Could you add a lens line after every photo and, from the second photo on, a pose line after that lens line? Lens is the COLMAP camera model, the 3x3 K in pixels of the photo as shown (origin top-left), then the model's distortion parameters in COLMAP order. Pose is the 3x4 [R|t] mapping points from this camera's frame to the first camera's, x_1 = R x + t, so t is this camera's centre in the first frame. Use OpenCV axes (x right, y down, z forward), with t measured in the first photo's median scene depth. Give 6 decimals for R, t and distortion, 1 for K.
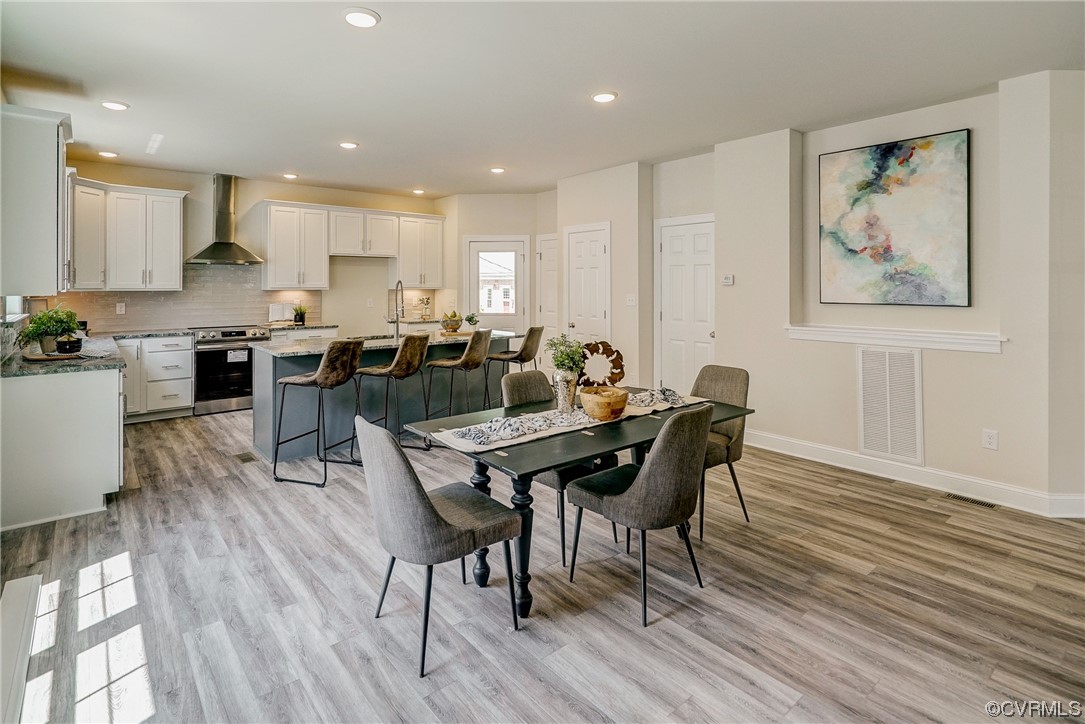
lens RADIAL K [[572.4, 0, 527.5], [0, 572.4, 279.0], [0, 0, 1]] dist [-0.005933, -0.000523]
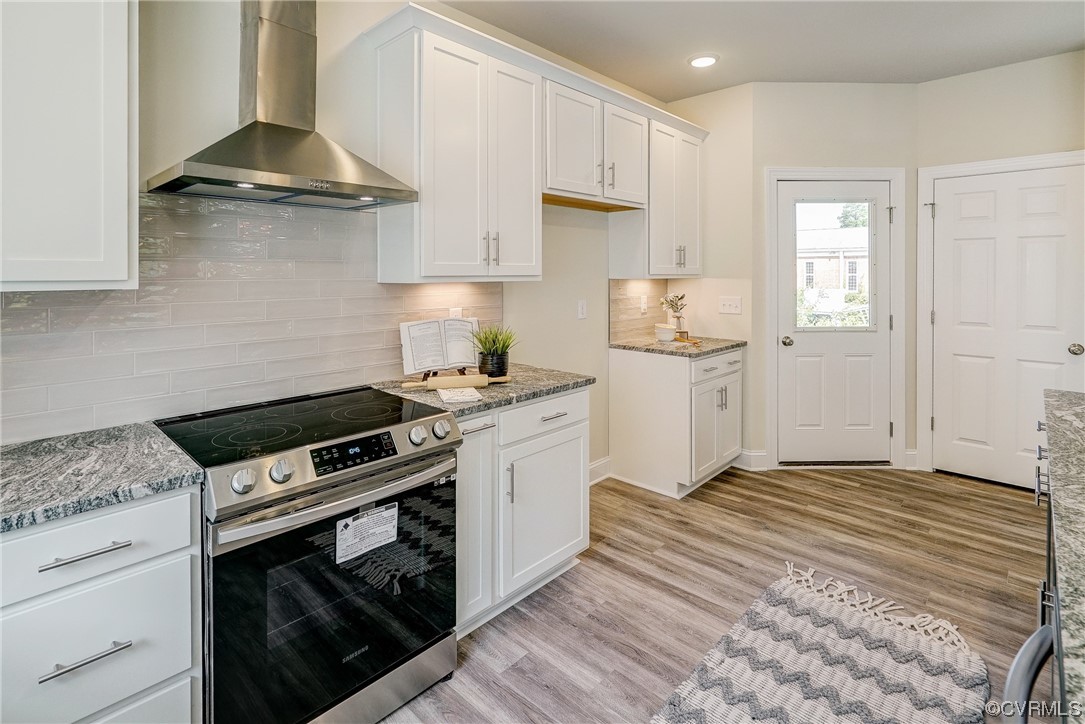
lens RADIAL K [[531.1, 0, 540.7], [0, 531.1, 271.4], [0, 0, 1]] dist [-0.003287, 0.000256]
pose [[0.990543, -0.000821, 0.137199, -0.432535], [-0.000306, 0.999966, 0.008193, 0.010046], [-0.137202, -0.008157, 0.990510, 0.697826]]
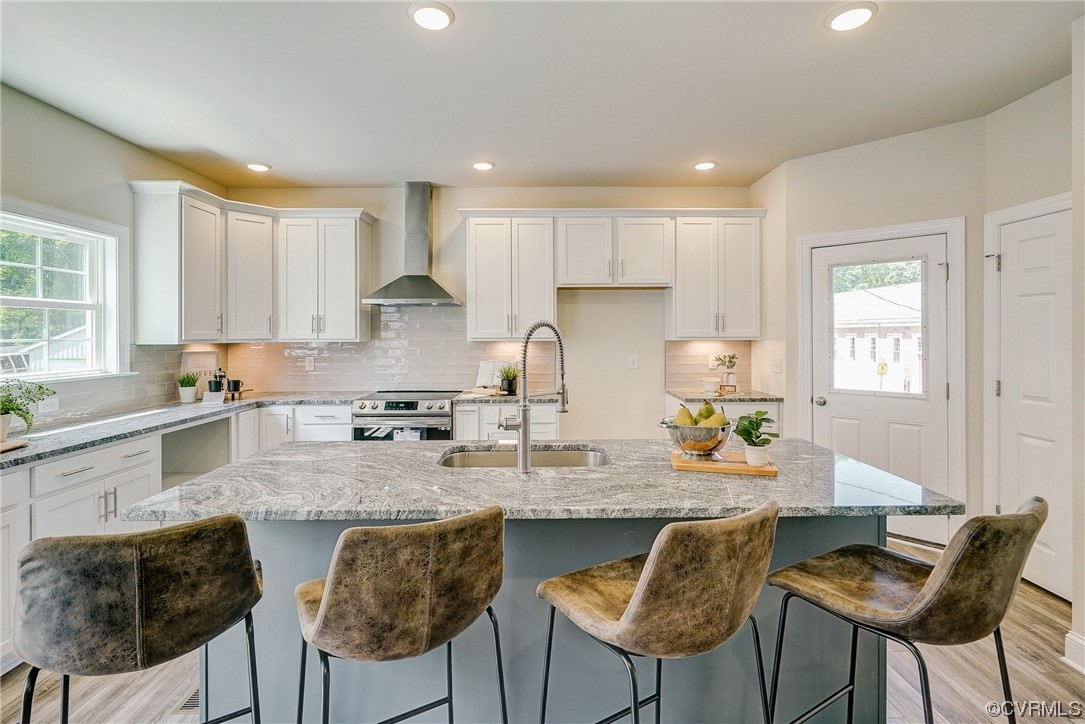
lens RADIAL K [[531.1, 0, 522.8], [0, 531.1, 324.8], [0, 0, 1]] dist [-0.003287, 0.000256]
pose [[0.771317, -0.014549, -0.636284, 0.000754], [0.009958, 0.999892, -0.010792, 0.007338], [0.636373, 0.001988, 0.771379, 0.563873]]
